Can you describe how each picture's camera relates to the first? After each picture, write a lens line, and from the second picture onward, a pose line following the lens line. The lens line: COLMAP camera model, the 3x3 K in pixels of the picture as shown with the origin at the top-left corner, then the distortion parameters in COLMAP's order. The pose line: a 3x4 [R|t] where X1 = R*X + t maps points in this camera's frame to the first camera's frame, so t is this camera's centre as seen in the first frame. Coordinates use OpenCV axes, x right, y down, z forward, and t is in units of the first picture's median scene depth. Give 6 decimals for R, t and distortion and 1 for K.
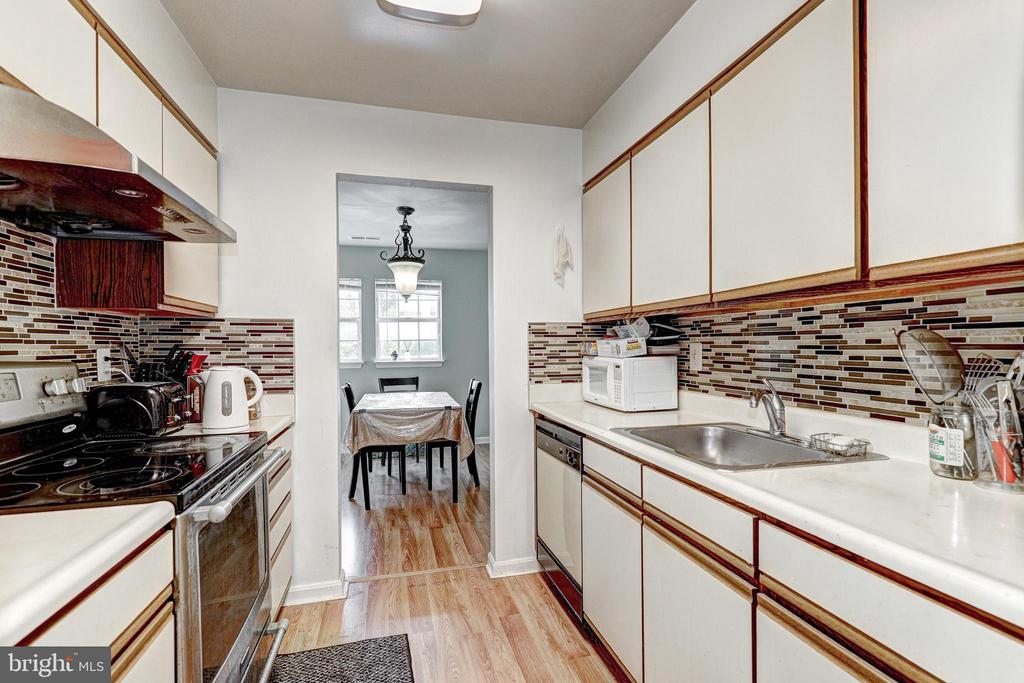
lens RADIAL K [[463.2, 0, 508.0], [0, 463.2, 351.7], [0, 0, 1]] dist [0.003288, -0.001186]
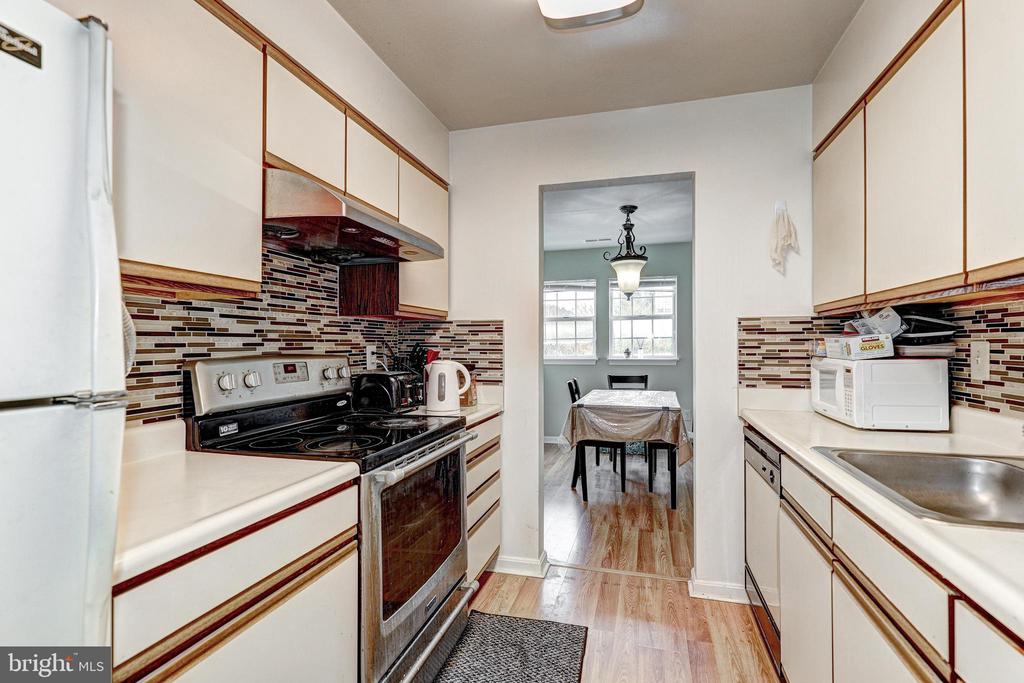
lens RADIAL K [[463.2, 0, 528.6], [0, 463.2, 345.6], [0, 0, 1]] dist [0.003288, -0.001186]
pose [[0.874872, 0.004795, -0.484331, 0.122080], [-0.008480, 0.999949, -0.005418, -0.002000], [0.484281, 0.008848, 0.874868, 0.032334]]
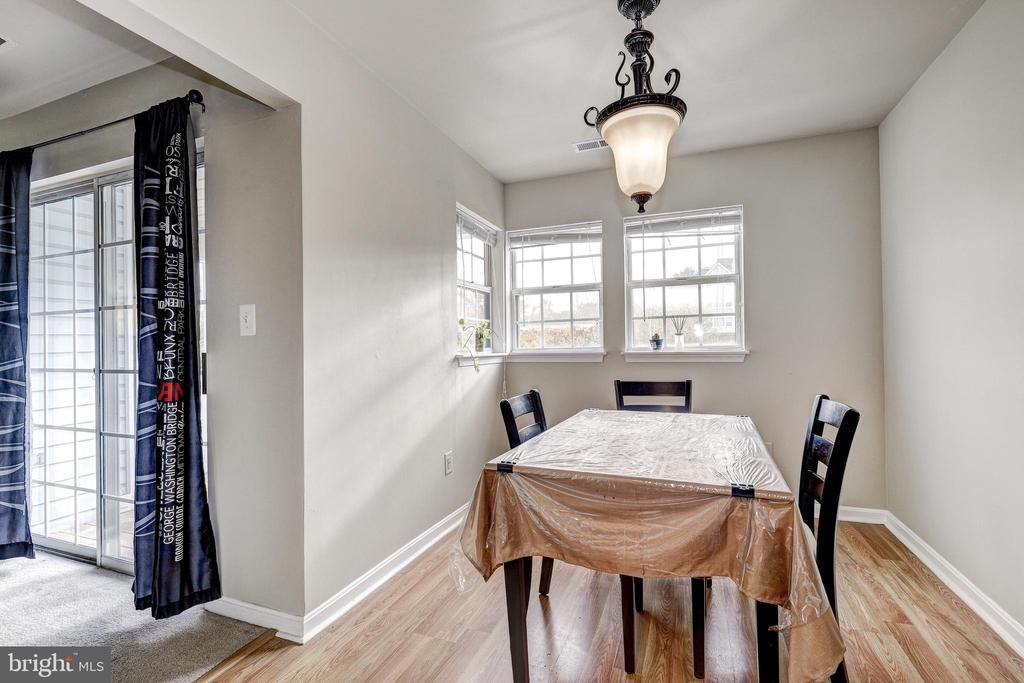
lens RADIAL K [[463.2, 0, 519.5], [0, 463.2, 340.2], [0, 0, 1]] dist [0.003288, -0.001186]
pose [[0.814814, -0.007233, -0.579678, -0.097739], [-0.001495, 0.999893, -0.014578, 0.032458], [0.579721, 0.012745, 0.814715, 0.924922]]
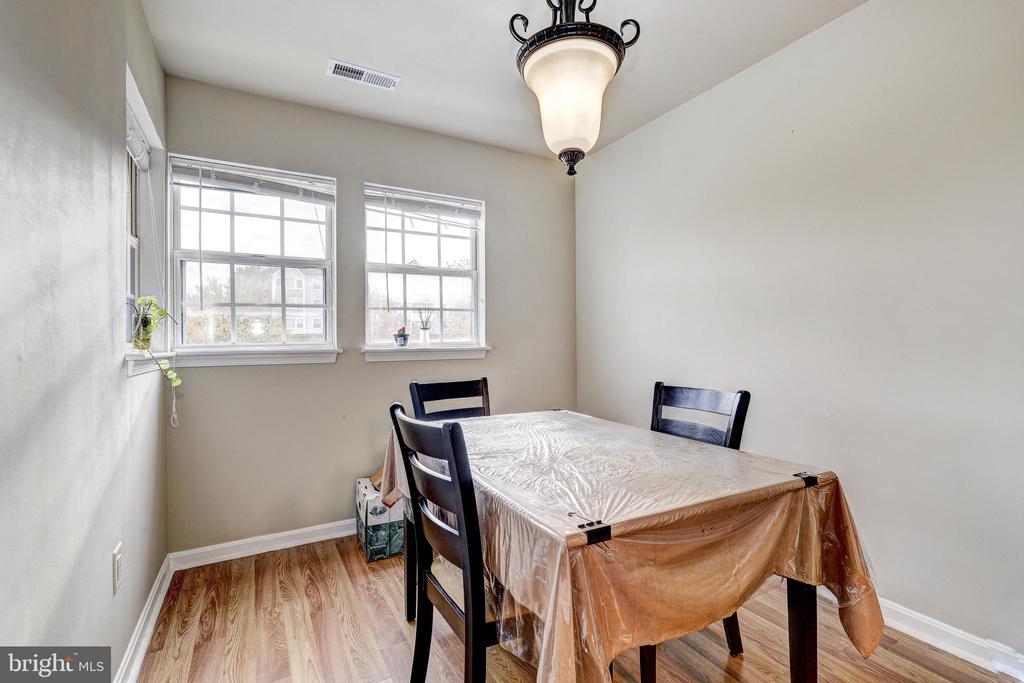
lens RADIAL K [[463.2, 0, 513.8], [0, 463.2, 339.4], [0, 0, 1]] dist [0.003288, -0.001186]
pose [[0.966852, 0.002446, 0.255325, -0.568266], [0.002526, 0.999814, -0.019142, 0.045904], [-0.255324, 0.019153, 0.966666, 1.062940]]
